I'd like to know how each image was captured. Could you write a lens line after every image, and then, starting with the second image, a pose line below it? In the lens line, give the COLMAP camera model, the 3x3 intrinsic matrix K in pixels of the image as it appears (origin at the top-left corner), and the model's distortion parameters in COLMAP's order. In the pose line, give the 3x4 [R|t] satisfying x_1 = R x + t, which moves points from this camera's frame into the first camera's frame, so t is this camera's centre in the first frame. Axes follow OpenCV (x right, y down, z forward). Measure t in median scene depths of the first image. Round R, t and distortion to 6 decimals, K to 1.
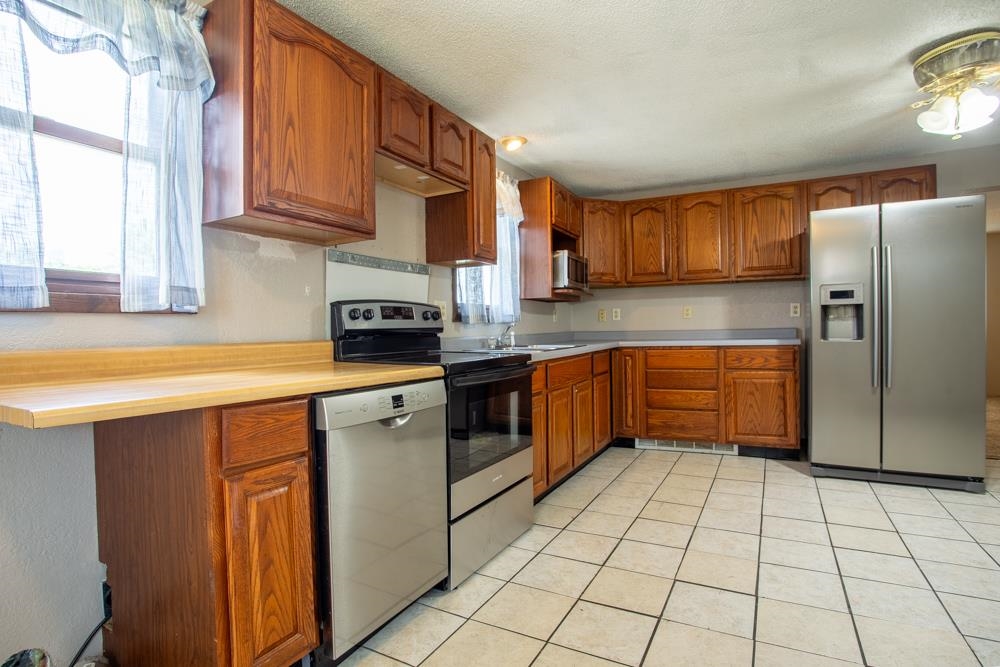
lens RADIAL K [[508.7, 0, 501.4], [0, 508.7, 333.0], [0, 0, 1]] dist [-0.000971, 0.000354]
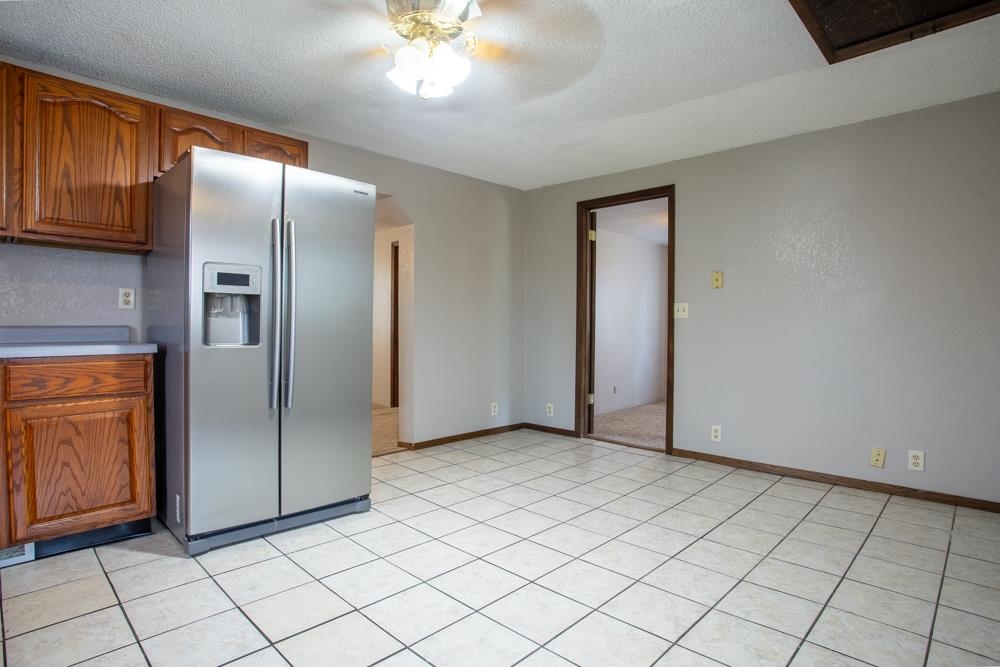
lens RADIAL K [[520.6, 0, 501.2], [0, 520.6, 334.3], [0, 0, 1]] dist [-0.029893, 0.006029]
pose [[0.267213, 0.005171, 0.963624, 0.079586], [-0.007539, 0.999966, -0.003275, -0.001401], [-0.963608, -0.006390, 0.267243, 0.401698]]
